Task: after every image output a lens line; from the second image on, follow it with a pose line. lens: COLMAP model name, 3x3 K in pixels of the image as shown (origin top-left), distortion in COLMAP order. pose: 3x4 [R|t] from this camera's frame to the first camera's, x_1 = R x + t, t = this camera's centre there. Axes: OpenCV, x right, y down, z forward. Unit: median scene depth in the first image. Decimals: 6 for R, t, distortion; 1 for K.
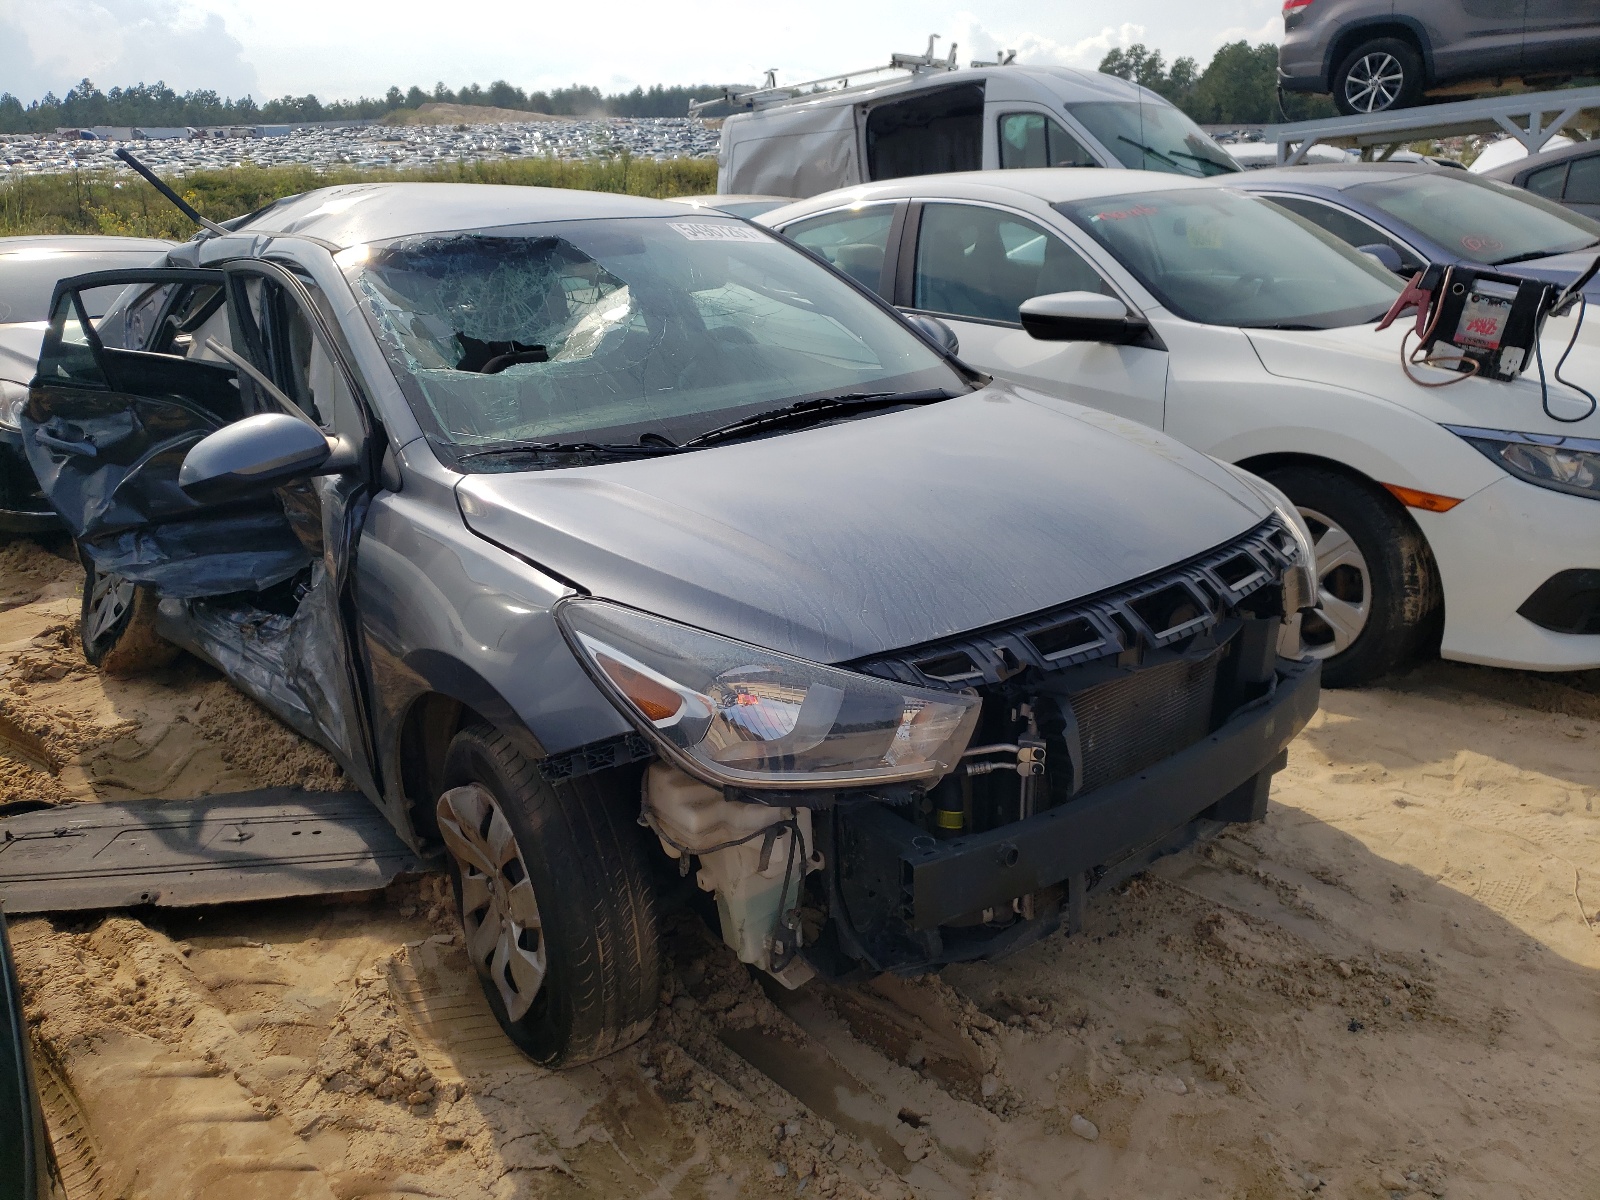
lens RADIAL K [[1217.2, 0, 797.1], [0, 1217.2, 600.1], [0, 0, 1]] dist [-0.005695, 0.021790]
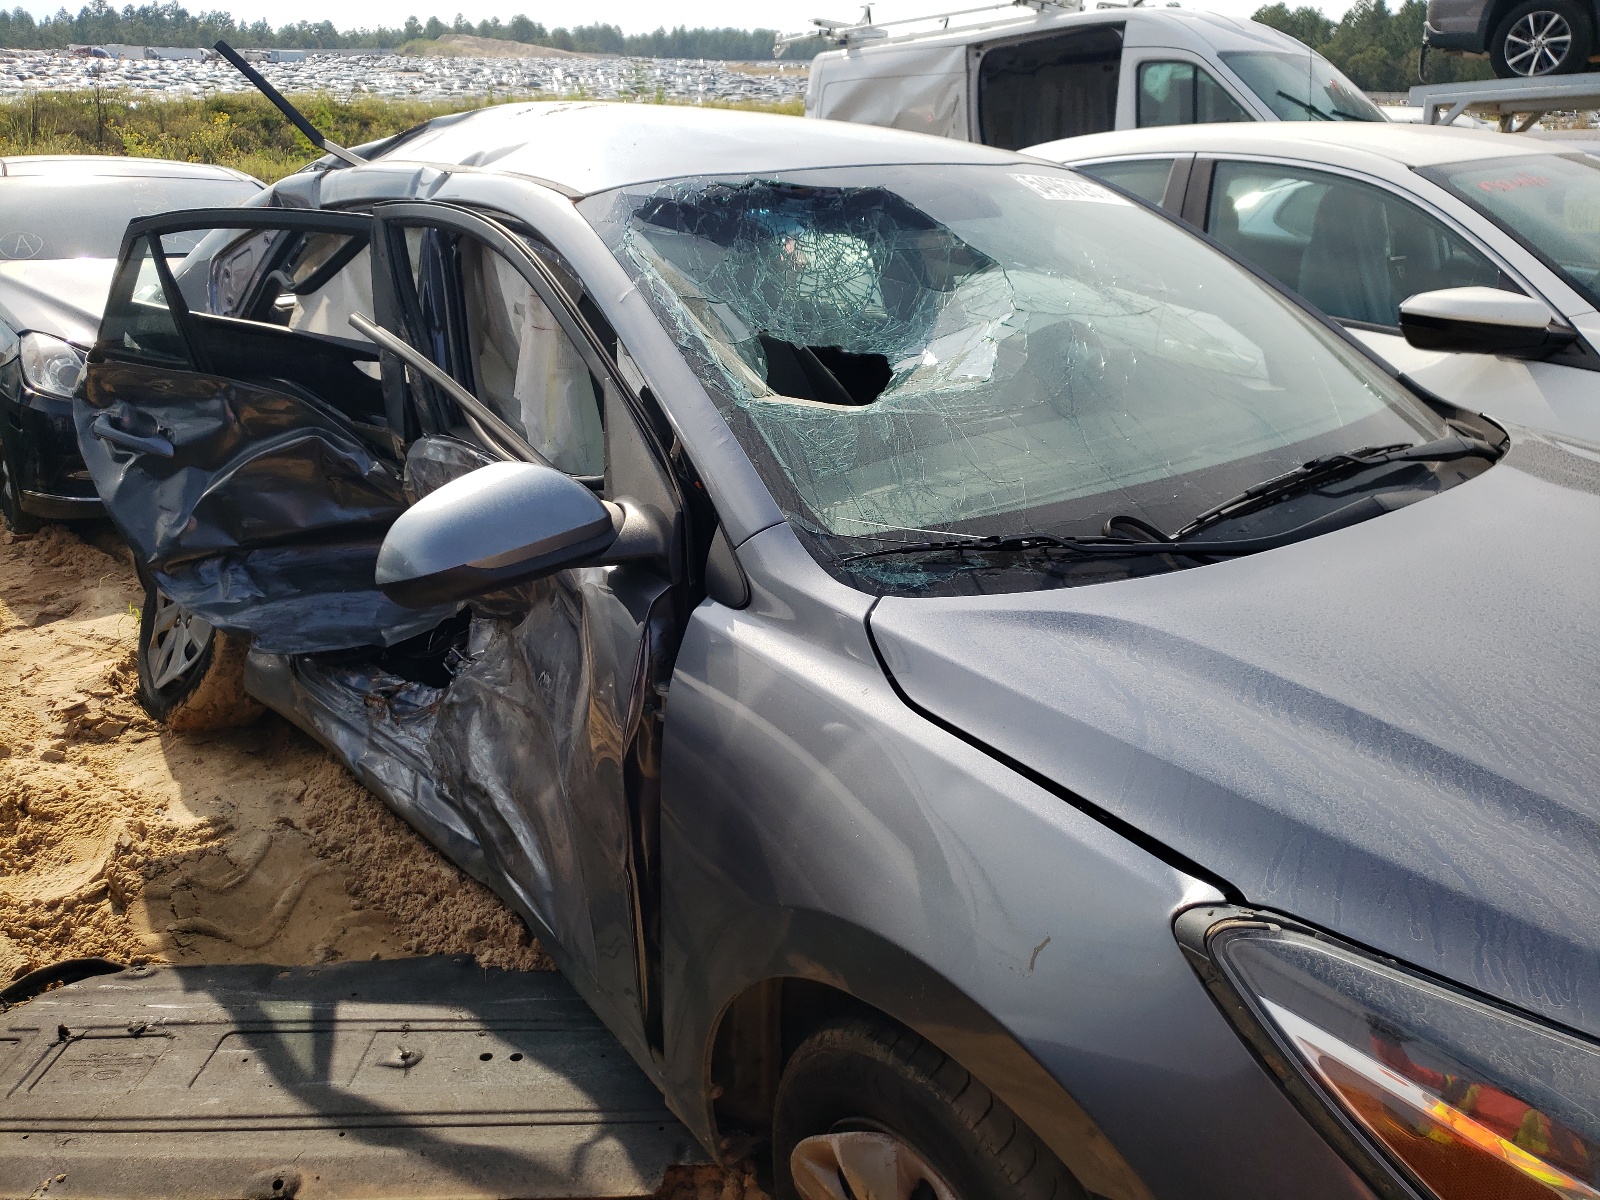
lens RADIAL K [[1217.2, 0, 801.5], [0, 1217.2, 598.2], [0, 0, 1]] dist [-0.005695, 0.021790]
pose [[0.999182, 0.040416, 0.001674, -0.185187], [-0.040450, 0.998544, 0.035701, -0.072883], [-0.000229, -0.035739, 0.999361, 0.246230]]
